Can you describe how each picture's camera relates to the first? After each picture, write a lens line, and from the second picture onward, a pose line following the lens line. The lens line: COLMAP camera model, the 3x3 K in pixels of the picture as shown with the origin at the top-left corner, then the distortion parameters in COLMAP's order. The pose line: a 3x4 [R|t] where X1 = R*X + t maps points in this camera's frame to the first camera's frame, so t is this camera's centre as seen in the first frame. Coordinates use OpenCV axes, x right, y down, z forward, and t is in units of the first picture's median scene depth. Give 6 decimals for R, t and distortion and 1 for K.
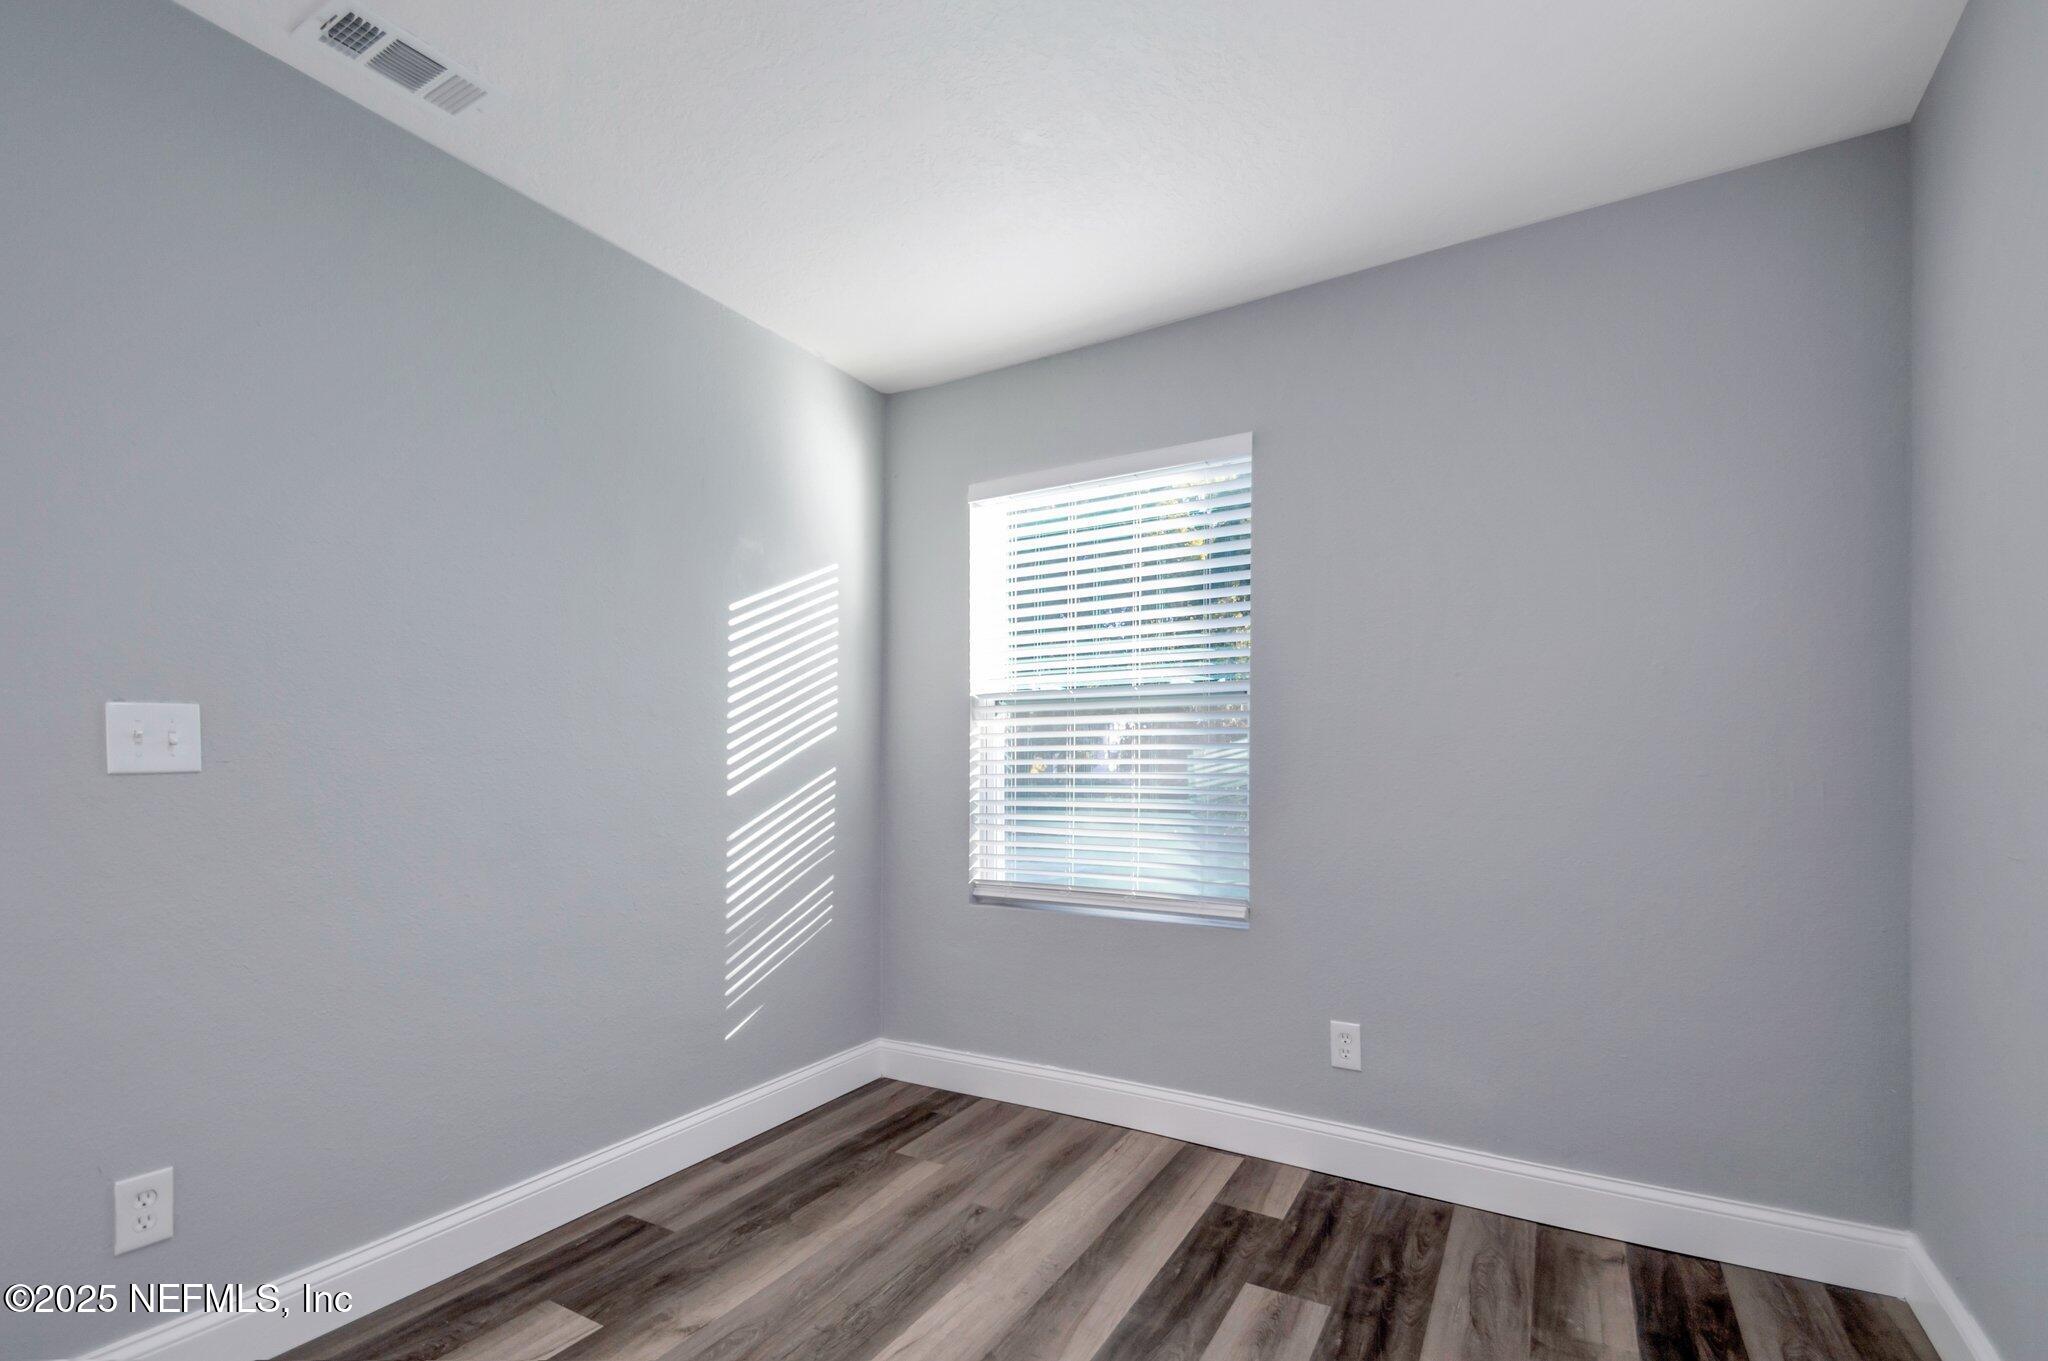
lens RADIAL K [[910.7, 0, 1057.1], [0, 910.7, 692.8], [0, 0, 1]] dist [0.069447, -0.037191]
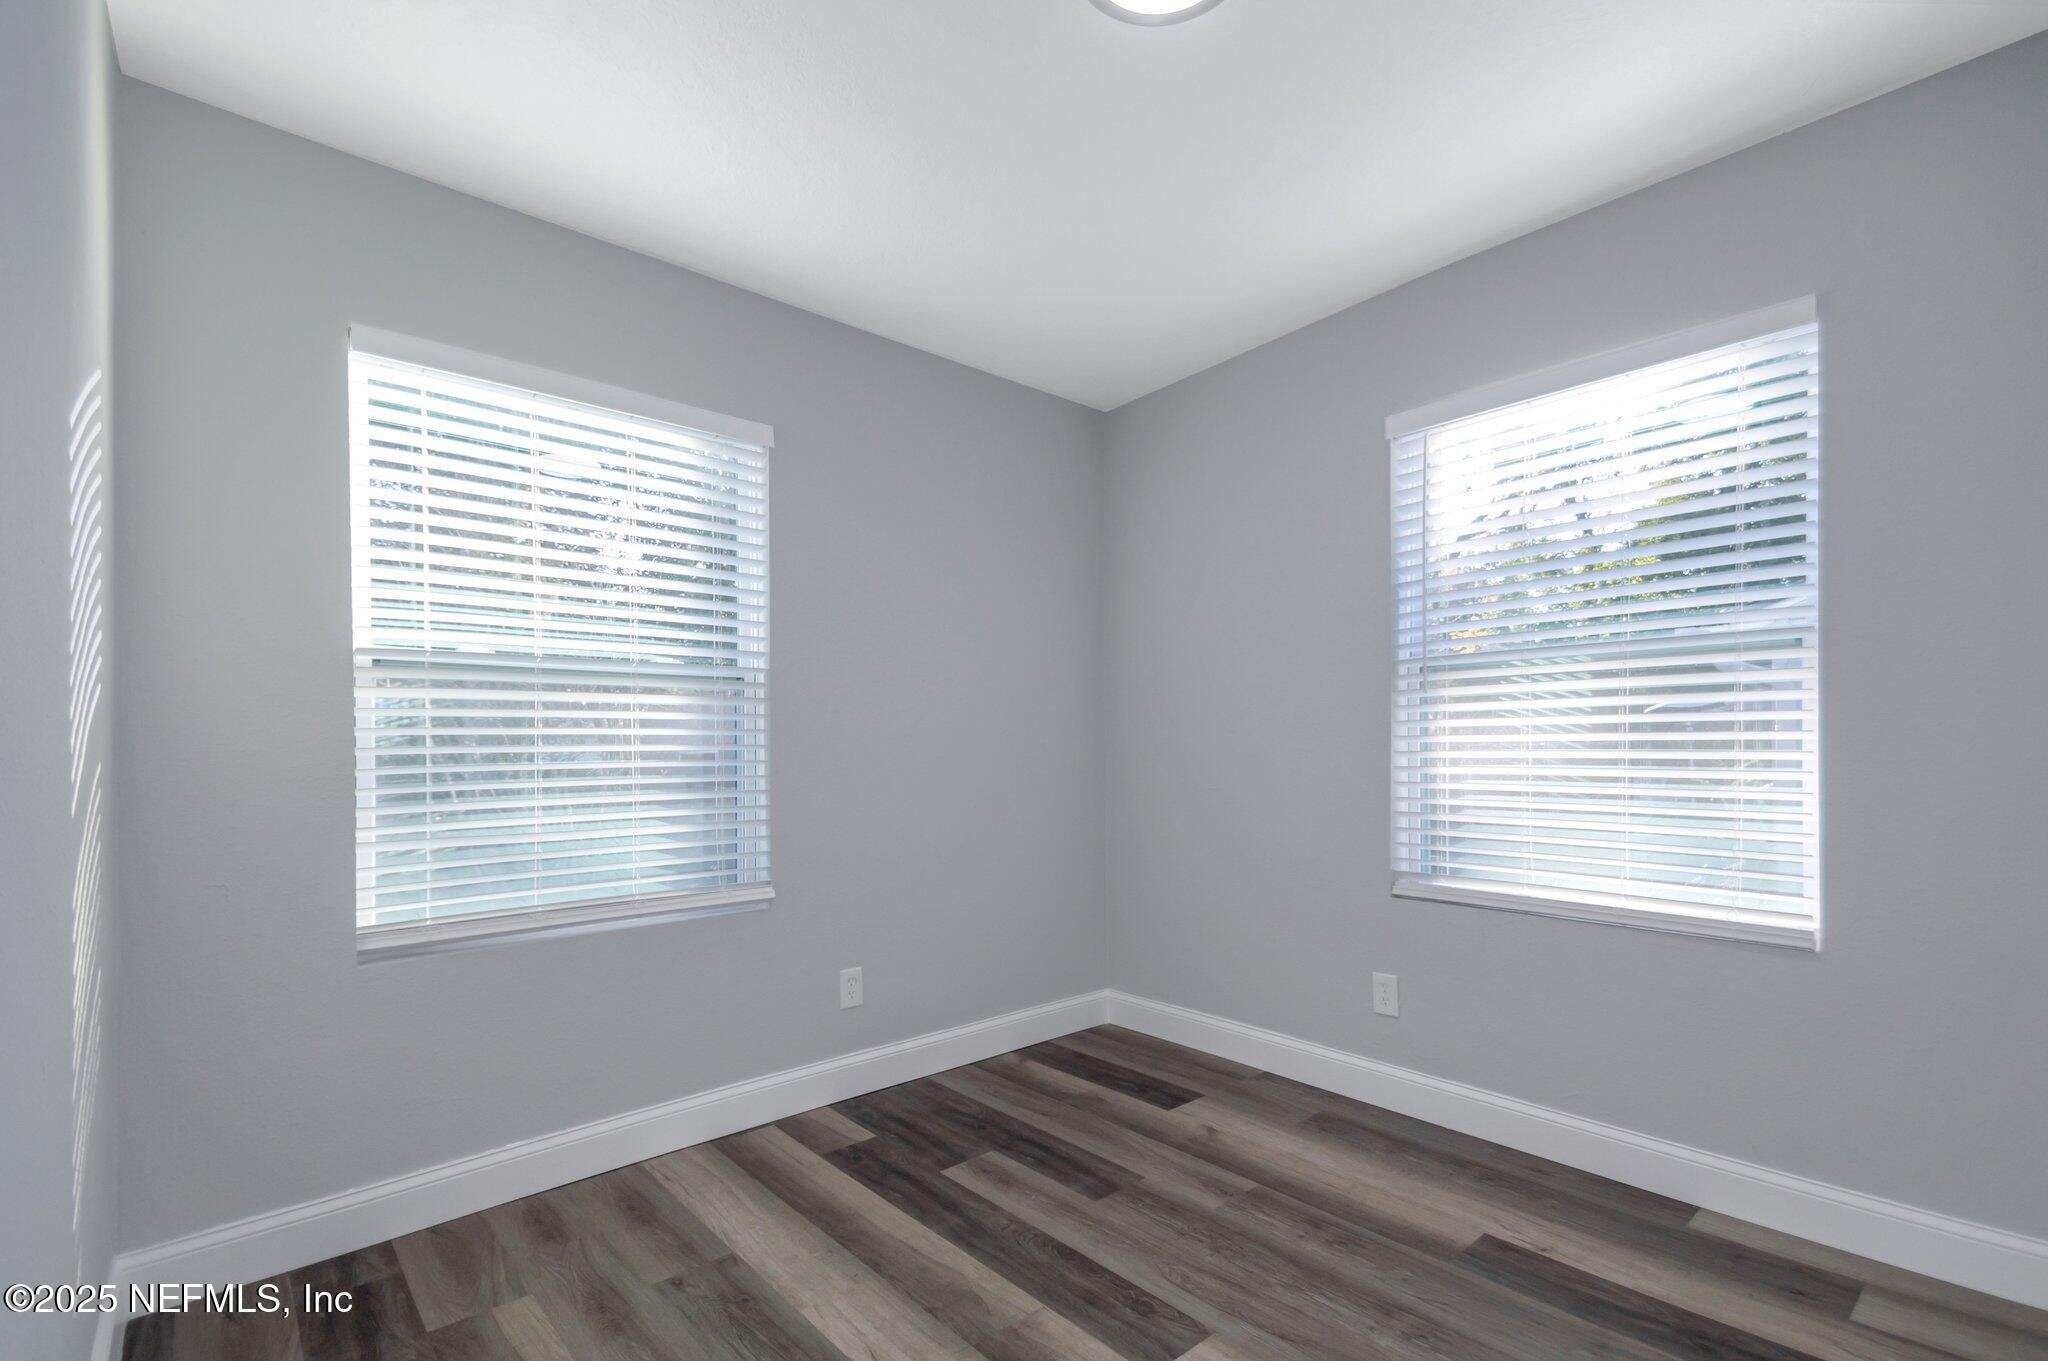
lens RADIAL K [[910.7, 0, 1057.1], [0, 910.7, 692.8], [0, 0, 1]] dist [0.069447, -0.037191]
pose [[0.312731, 0.062177, 0.947805, -0.770593], [-0.063048, 0.997013, -0.044602, 0.044533], [-0.947747, -0.045808, 0.315717, 0.414434]]
